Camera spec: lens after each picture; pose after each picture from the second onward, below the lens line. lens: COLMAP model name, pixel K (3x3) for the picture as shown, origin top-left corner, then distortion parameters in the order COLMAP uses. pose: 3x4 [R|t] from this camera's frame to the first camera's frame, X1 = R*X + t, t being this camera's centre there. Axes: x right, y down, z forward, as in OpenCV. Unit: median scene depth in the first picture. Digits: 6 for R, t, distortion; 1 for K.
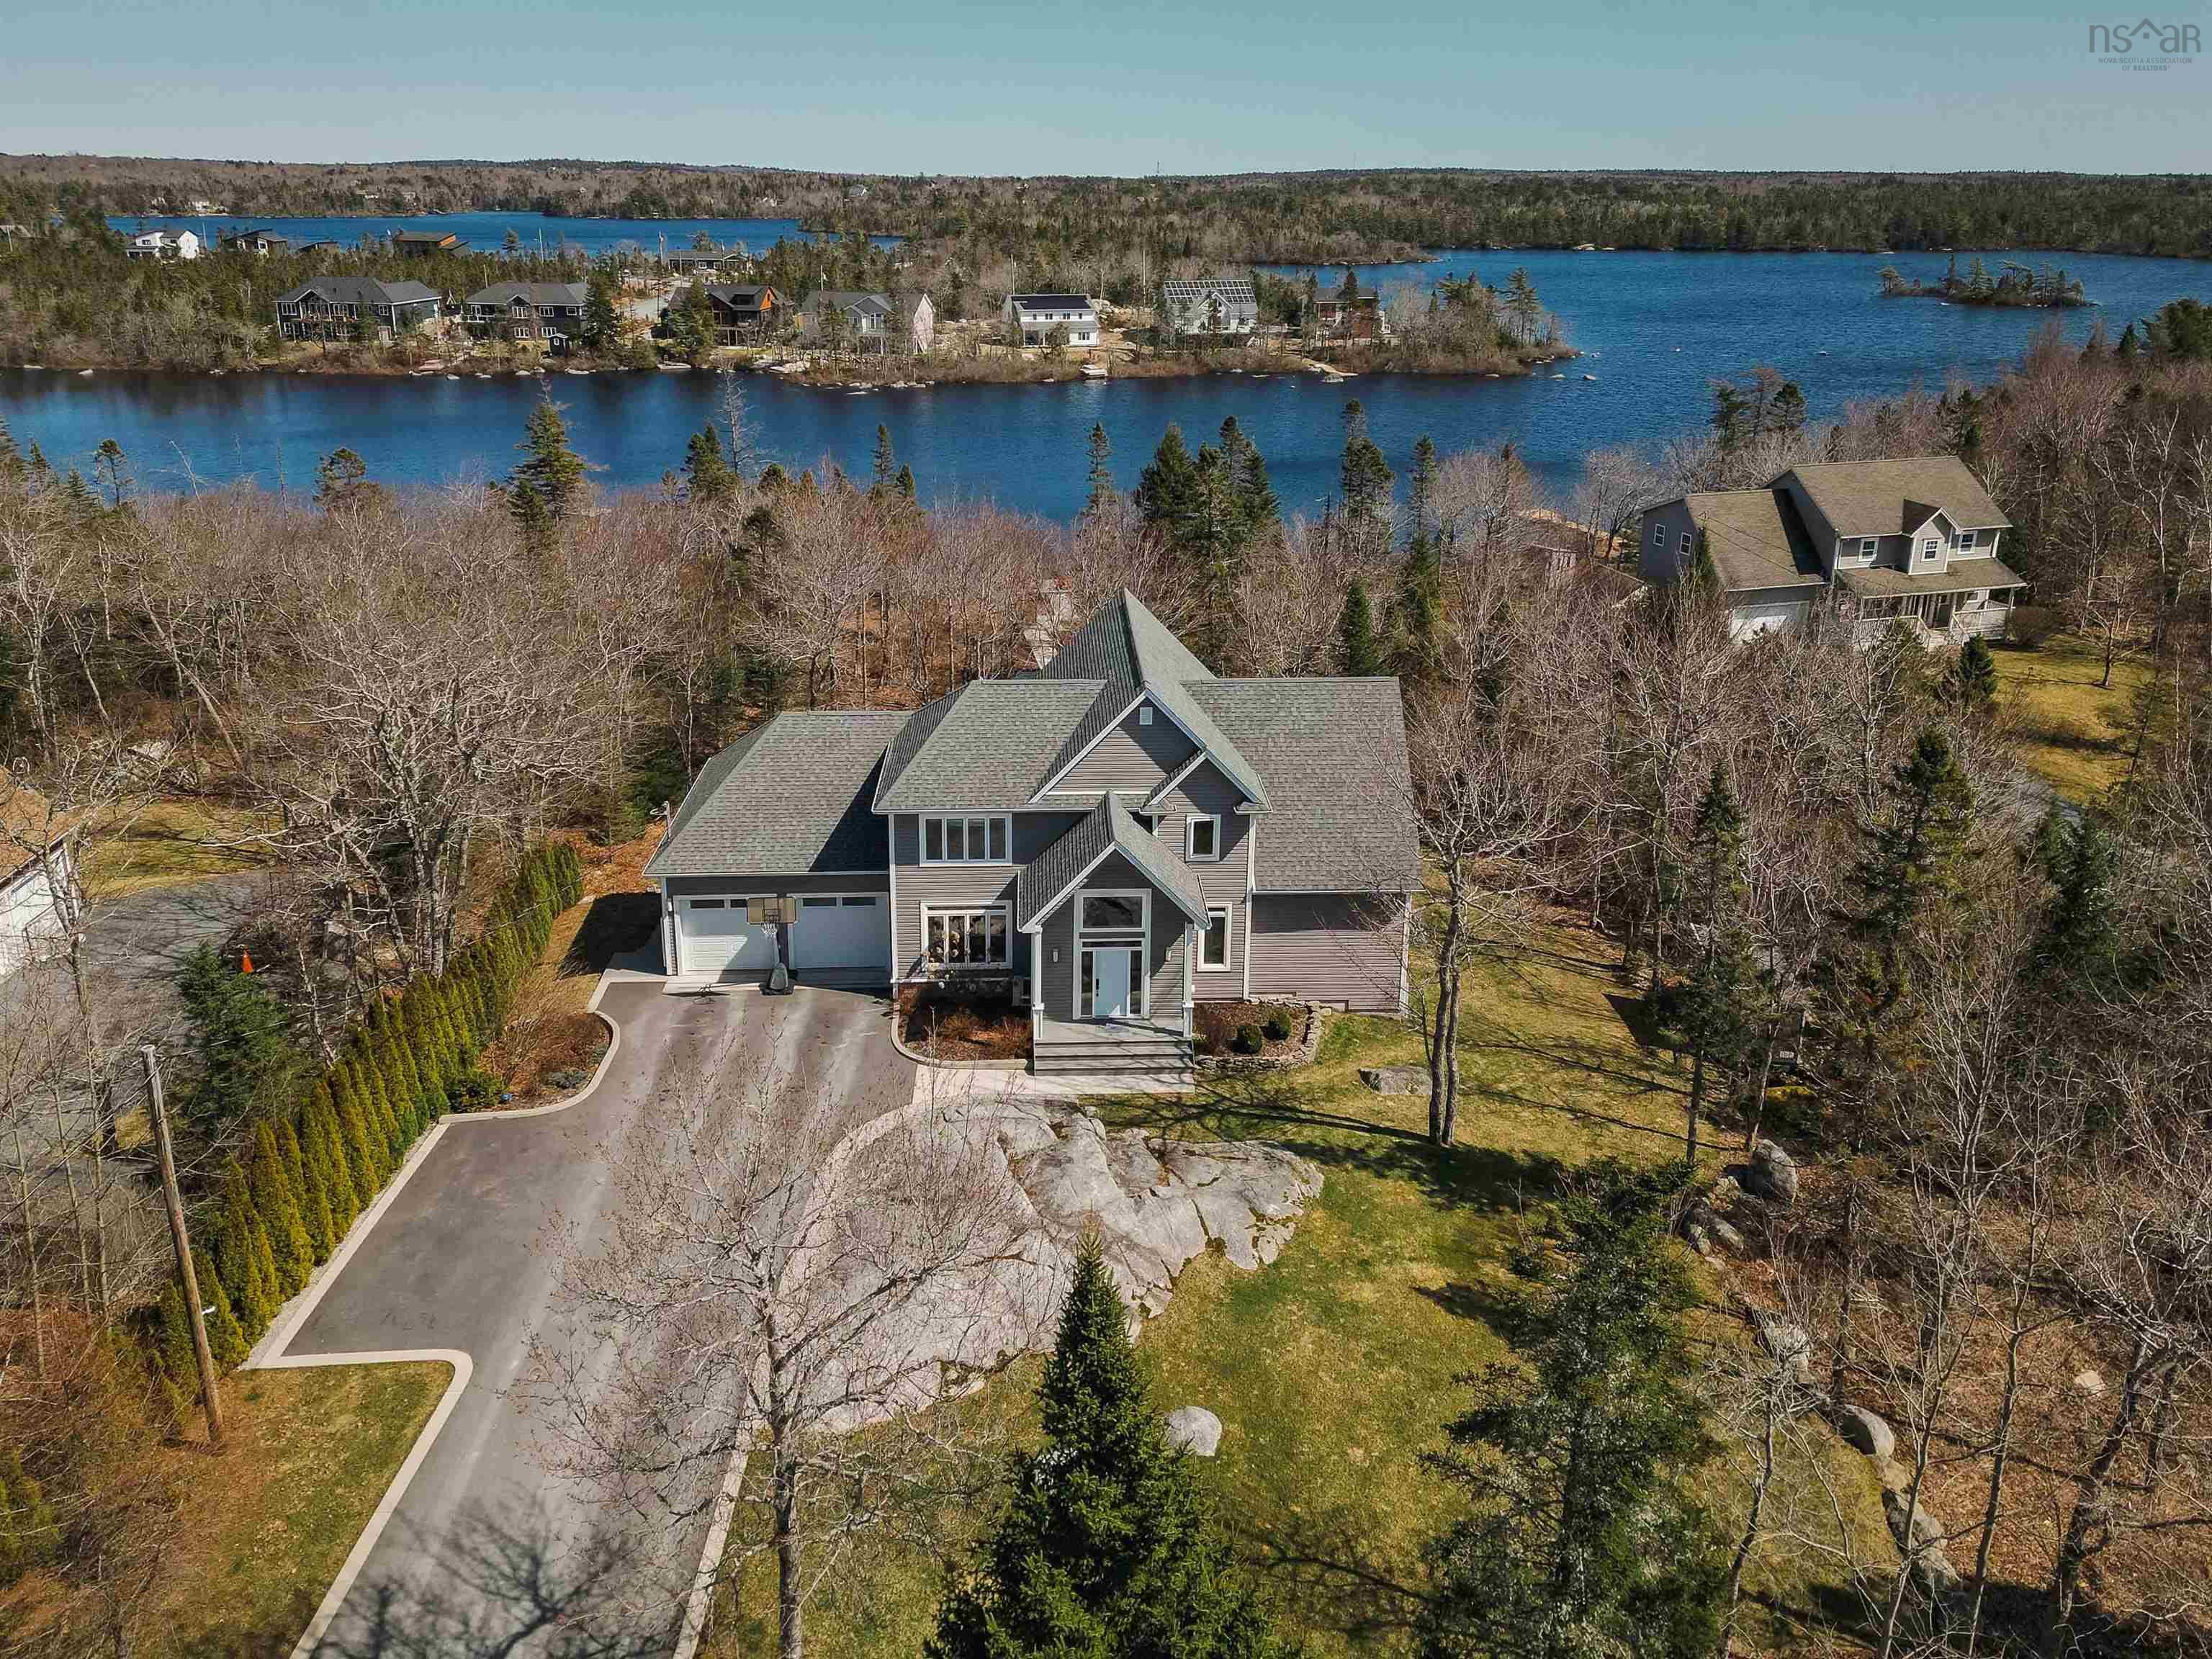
lens RADIAL K [[1806.4, 0, 1090.2], [0, 1806.4, 847.4], [0, 0, 1]] dist [0.009869, -0.014619]
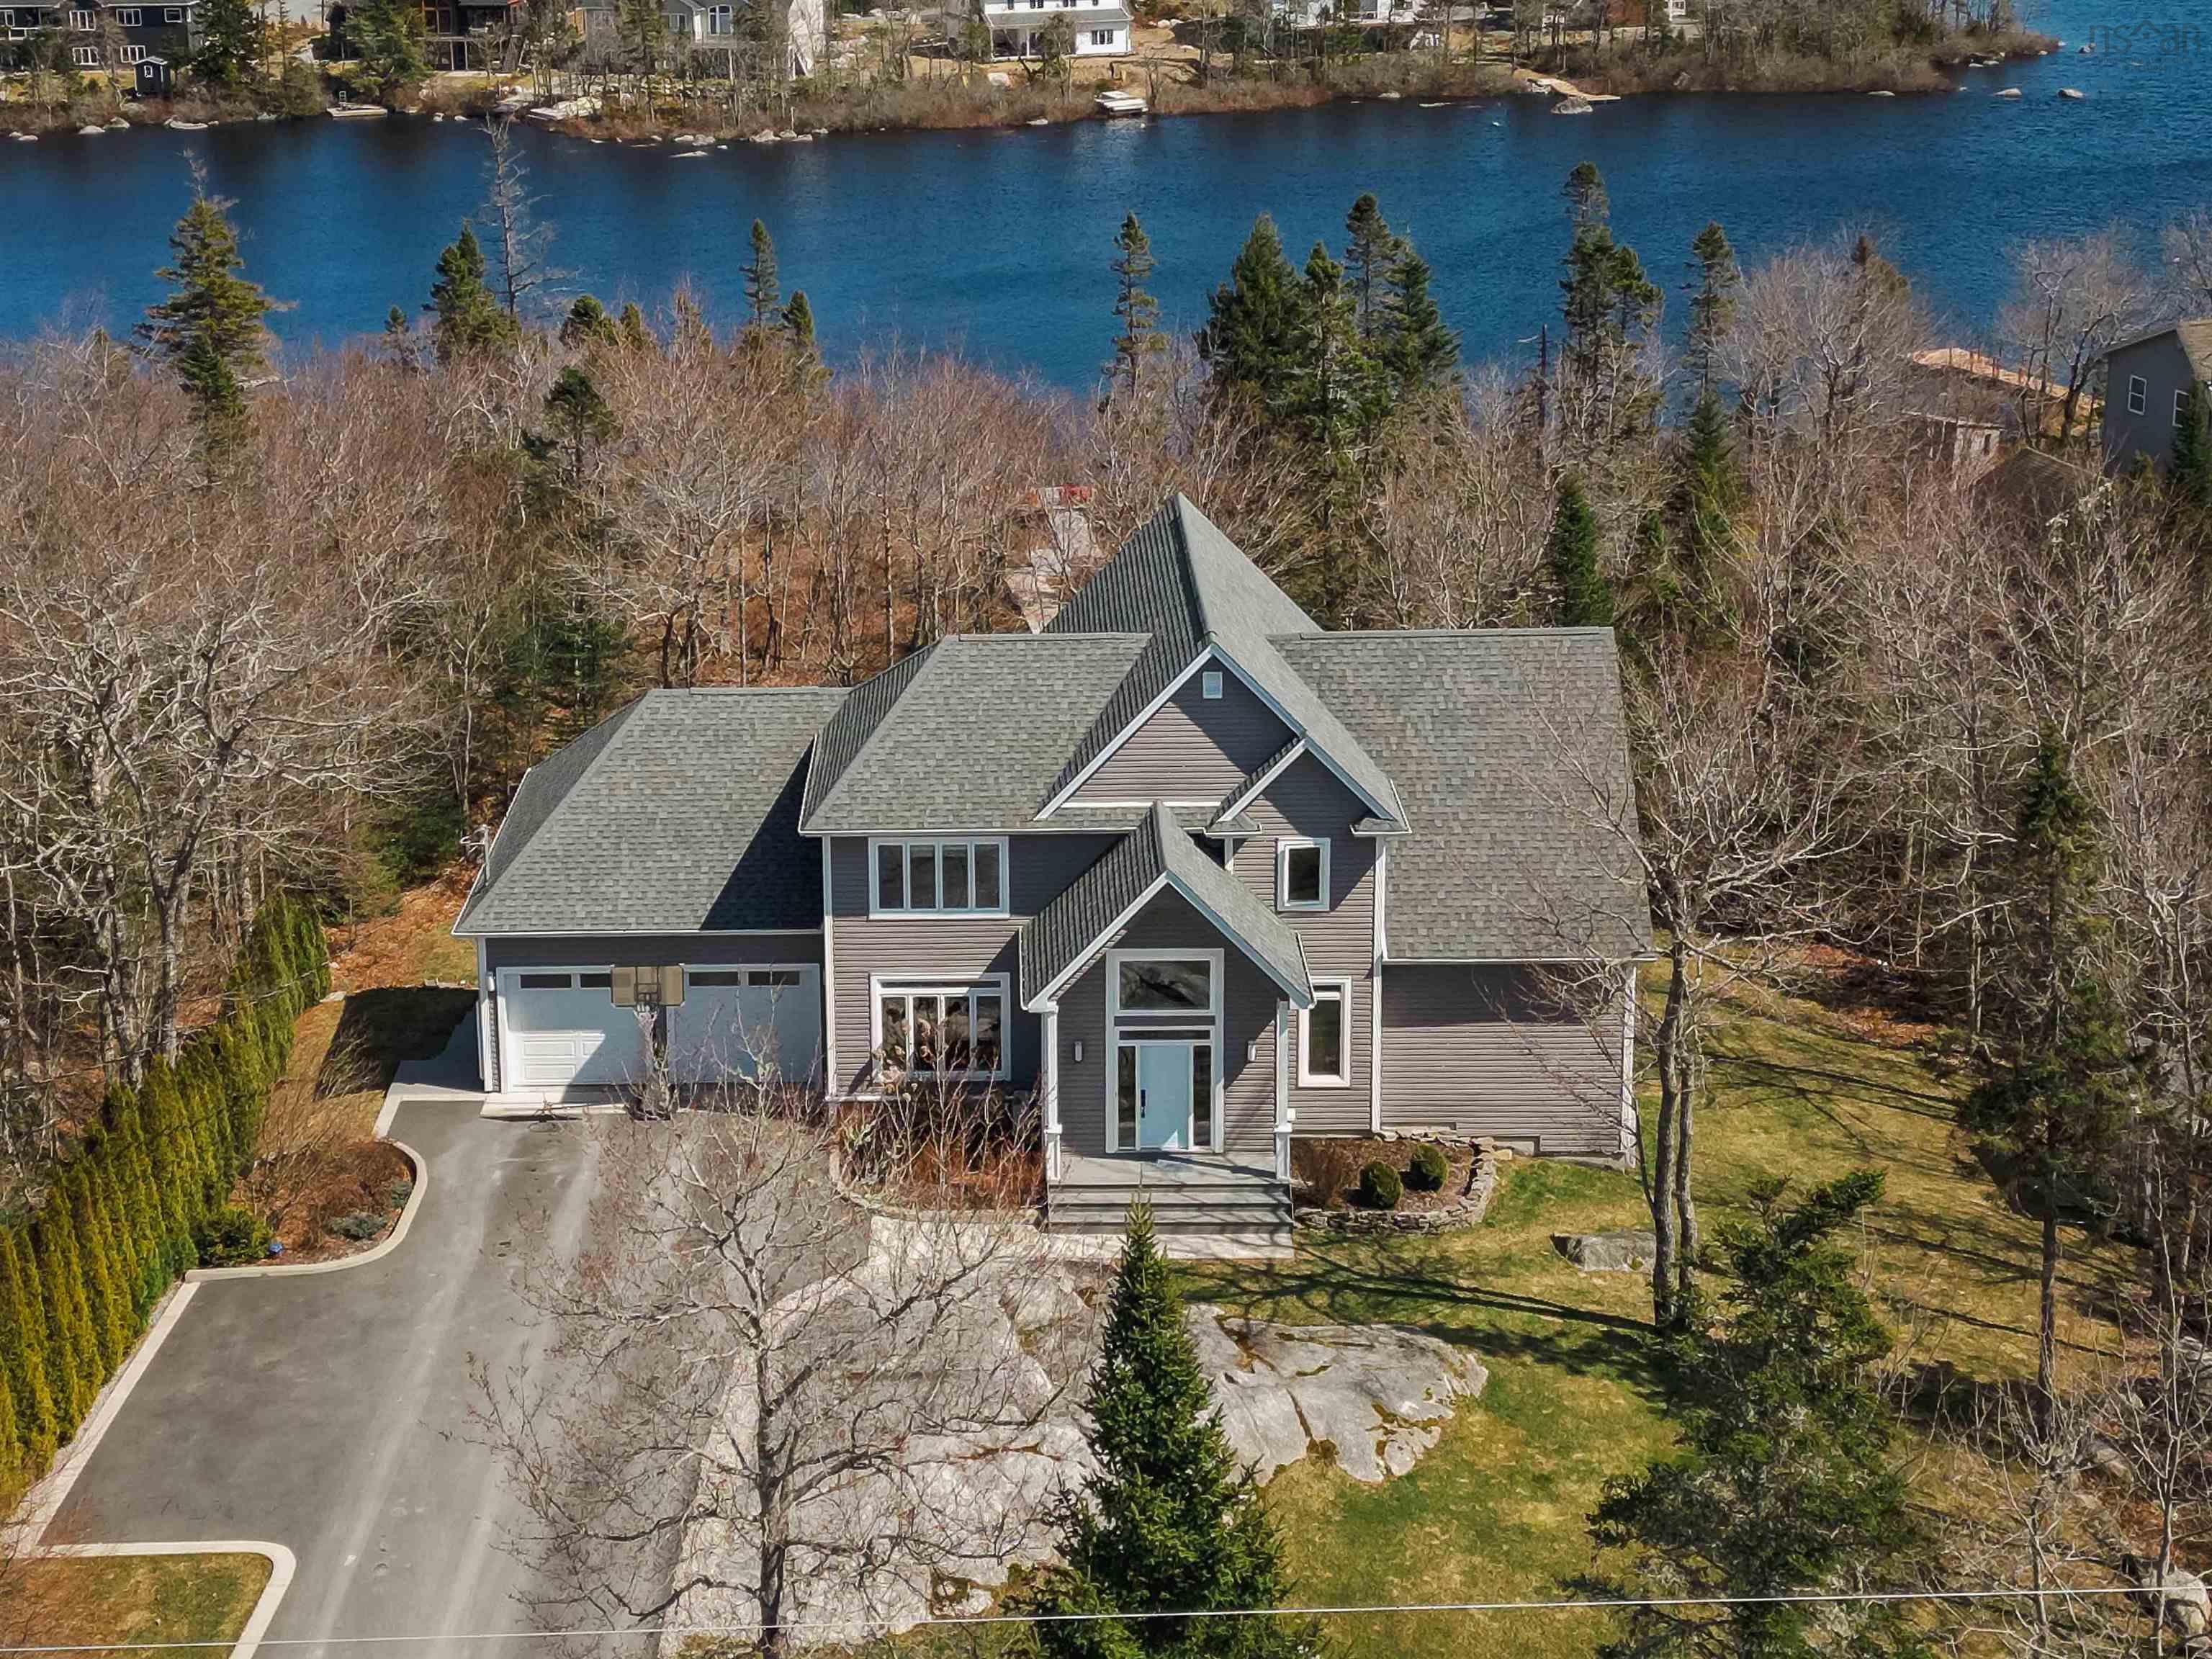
lens RADIAL K [[2429.4, 0, 1118.6], [0, 2429.4, 816.9], [0, 0, 1]] dist [-0.002986, 0.000000]
pose [[0.999904, -0.012816, -0.005178, 0.000992], [0.012786, 0.999901, -0.005855, -0.023036], [0.005252, 0.005789, 0.999969, 0.136799]]
